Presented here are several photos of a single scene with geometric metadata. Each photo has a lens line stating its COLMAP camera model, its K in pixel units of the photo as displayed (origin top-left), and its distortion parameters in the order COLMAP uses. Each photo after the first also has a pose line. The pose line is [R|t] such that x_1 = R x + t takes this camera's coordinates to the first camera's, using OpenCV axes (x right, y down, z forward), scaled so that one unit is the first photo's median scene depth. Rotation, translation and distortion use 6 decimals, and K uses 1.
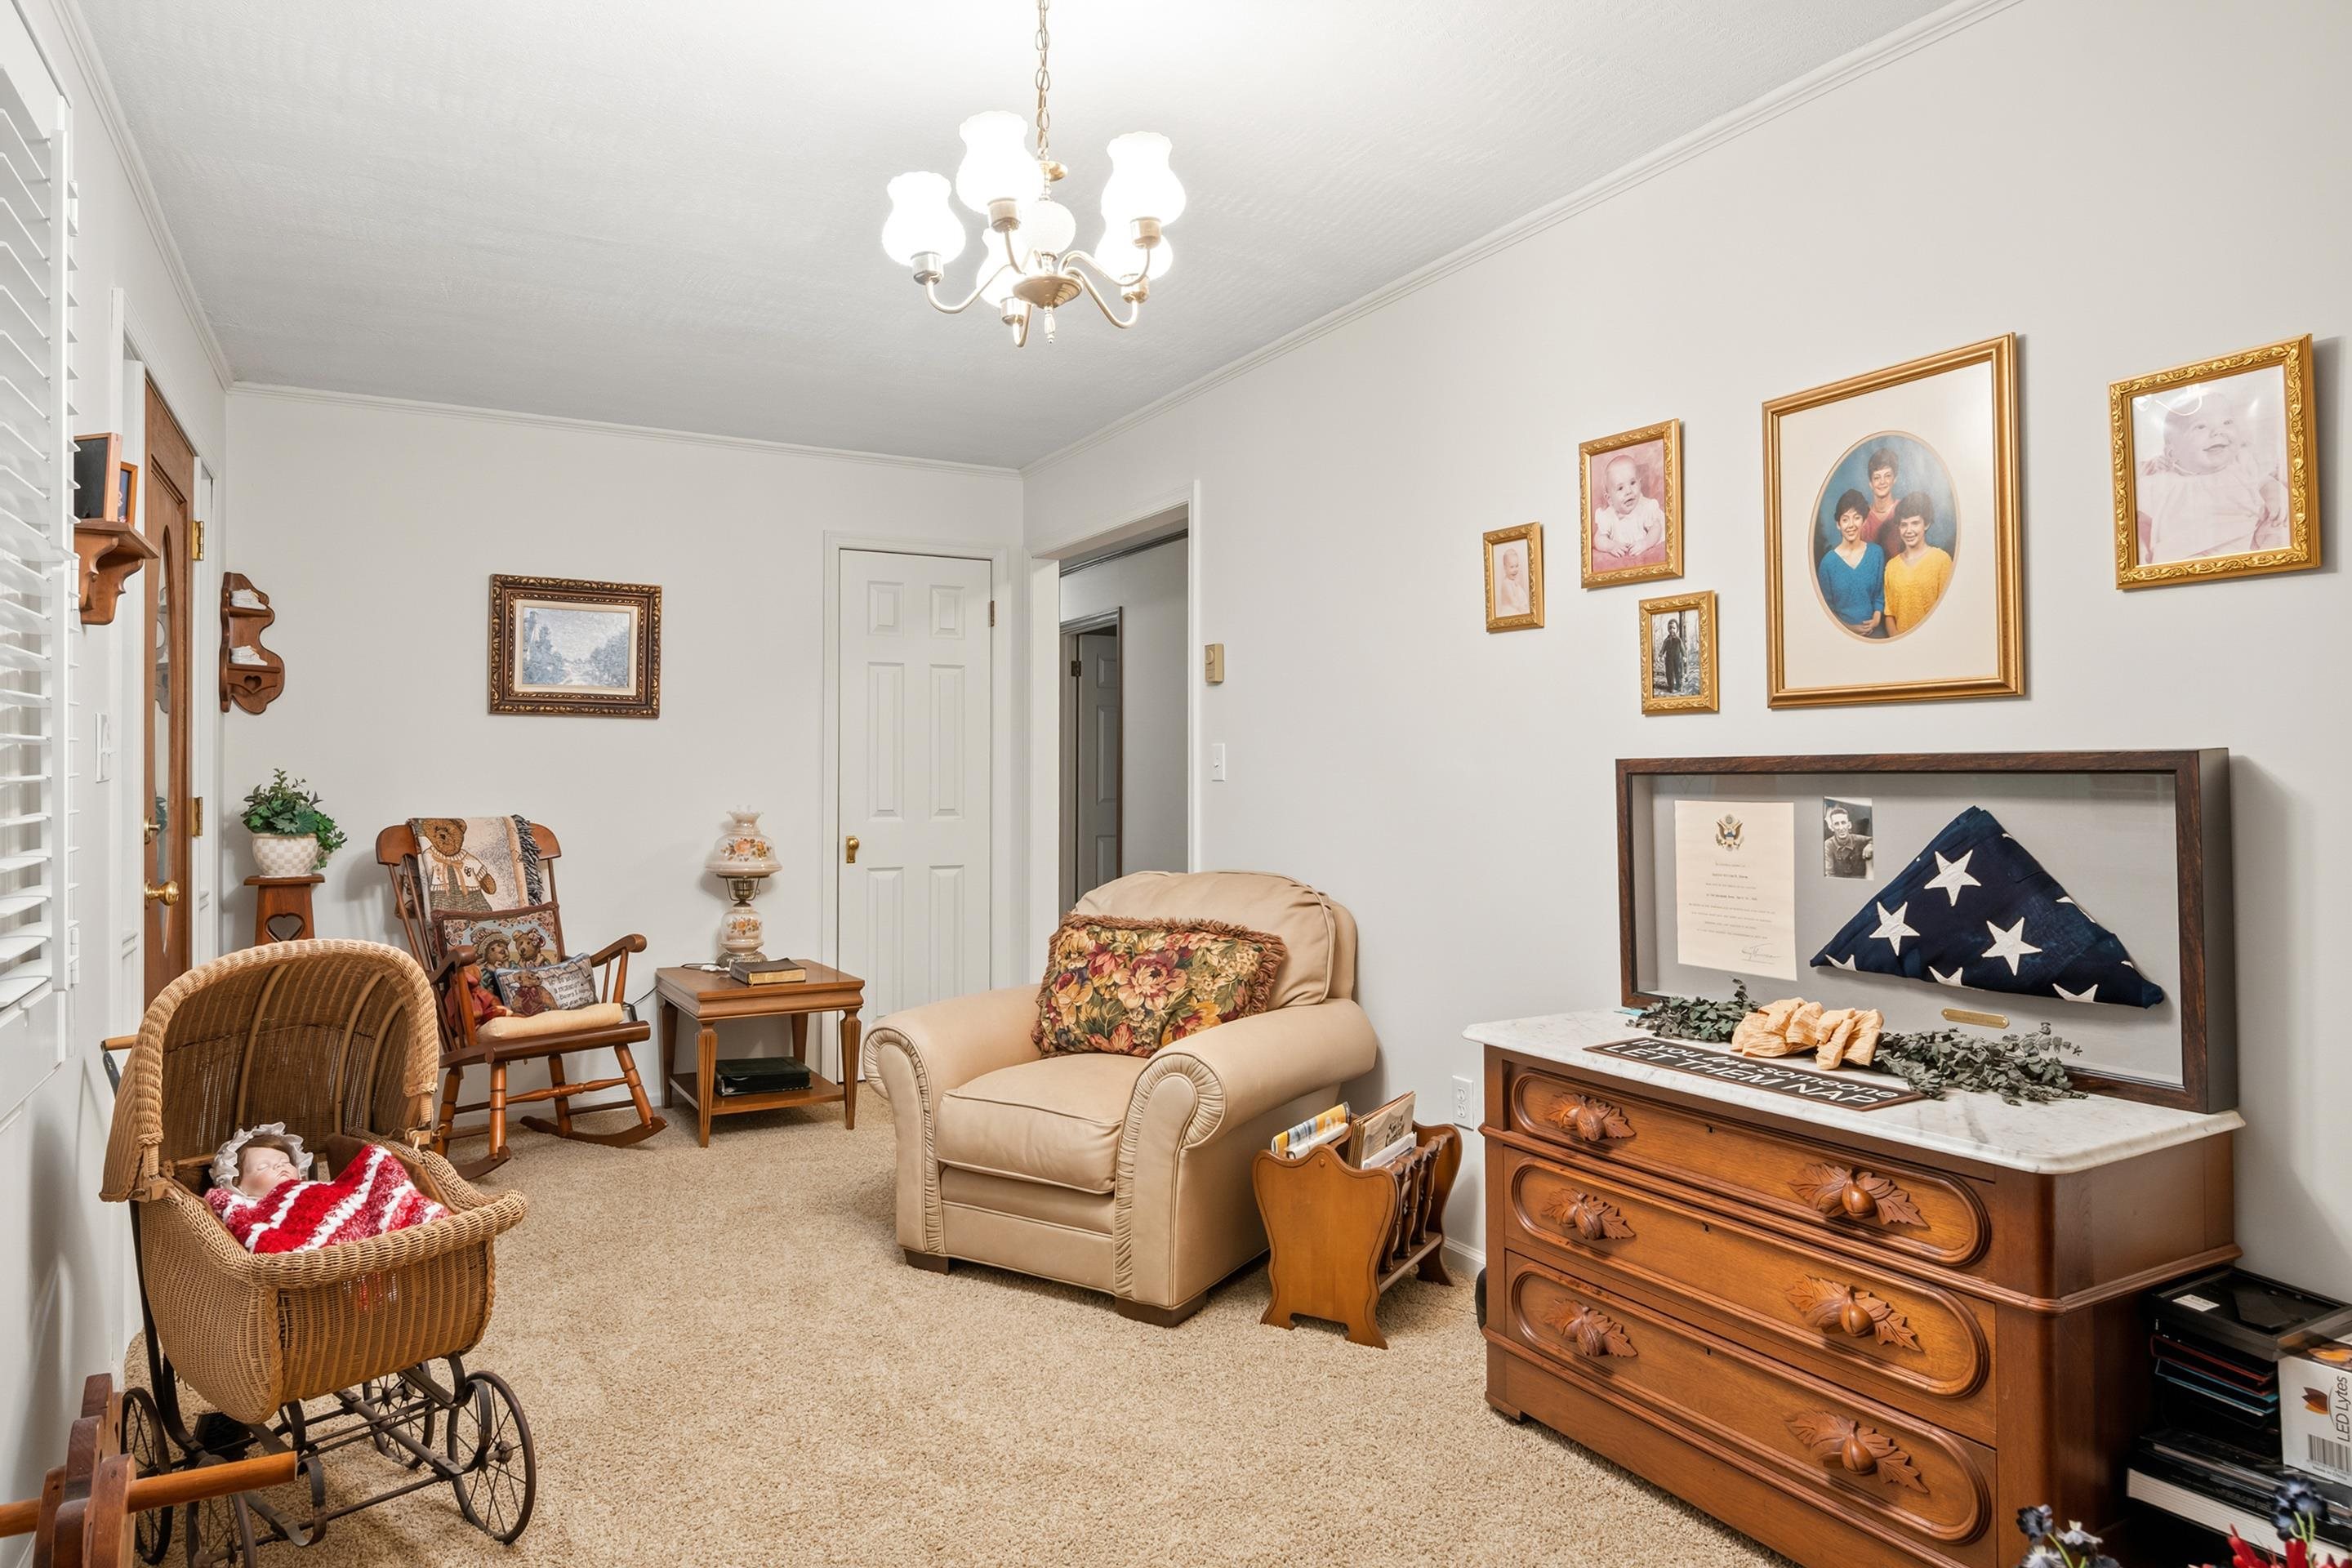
lens RADIAL K [[1395.1, 0, 1173.6], [0, 1395.1, 770.1], [0, 0, 1]] dist [0.002322, -0.000370]
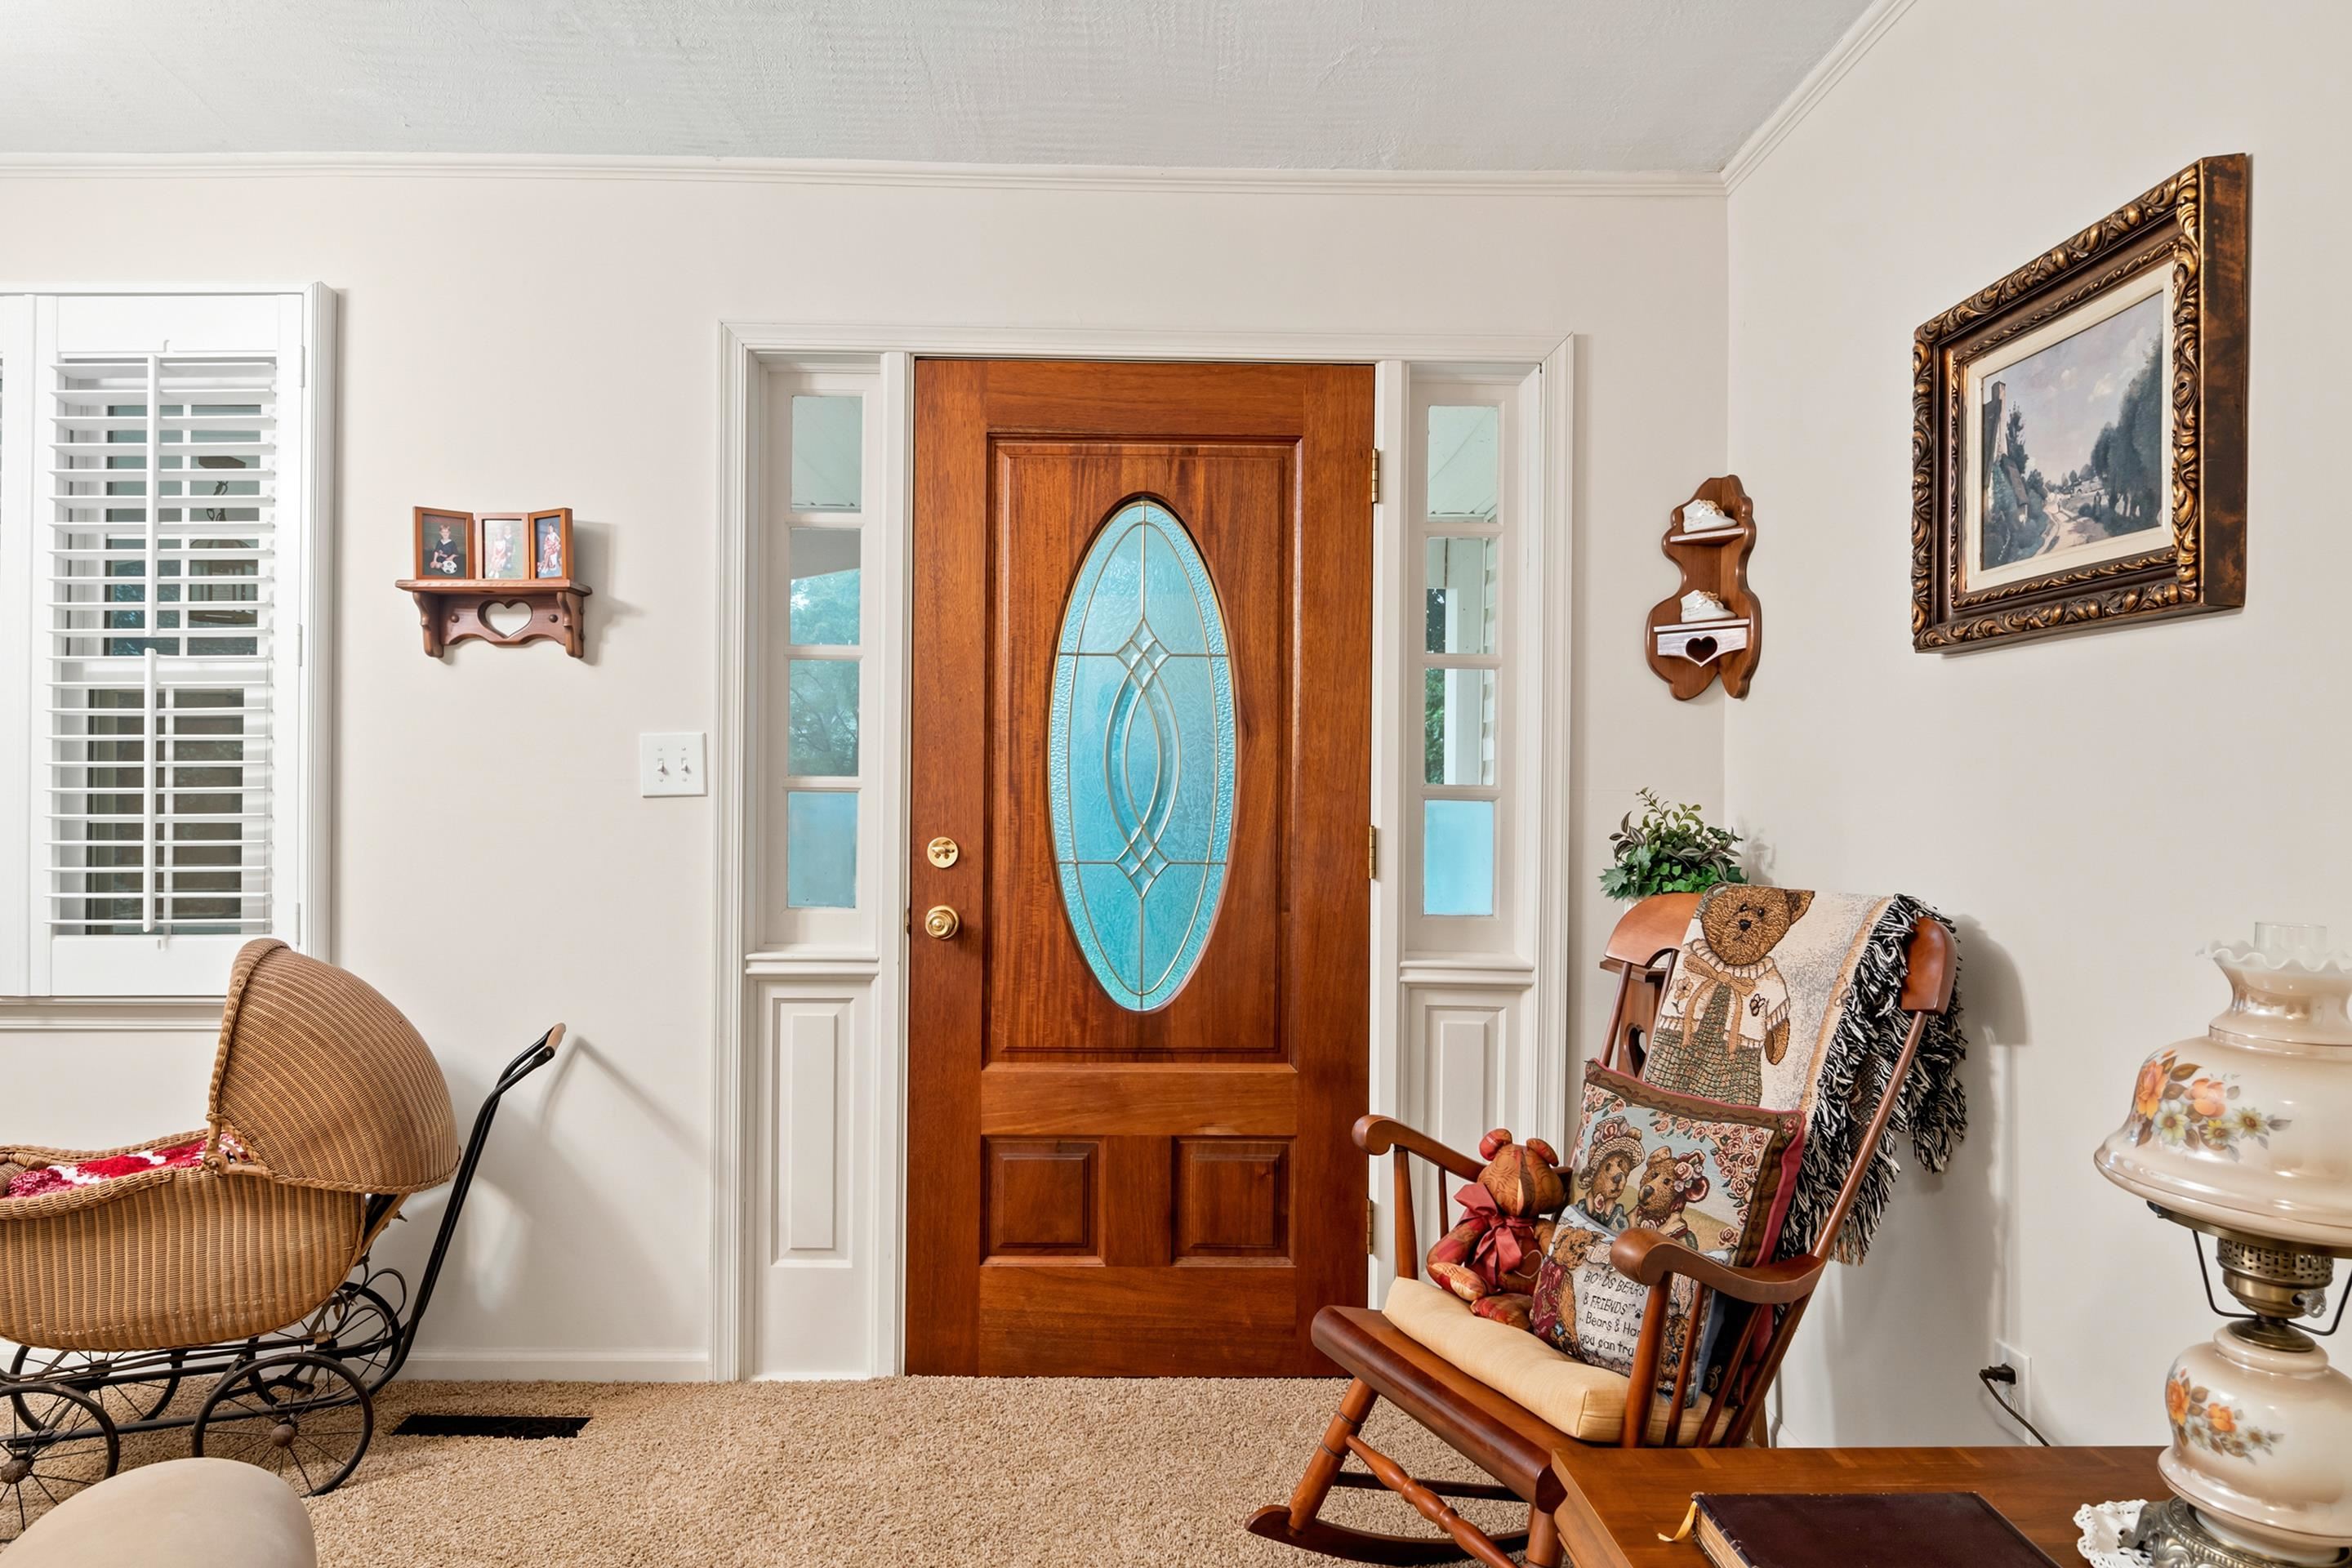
lens RADIAL K [[1372.6, 0, 1166.1], [0, 1372.6, 805.8], [0, 0, 1]] dist [-0.005845, -0.002372]
pose [[-0.465876, 0.003018, -0.884845, -0.008415], [-0.002372, 0.999986, 0.004659, 0.004411], [0.884847, 0.004270, -0.465862, 1.025699]]
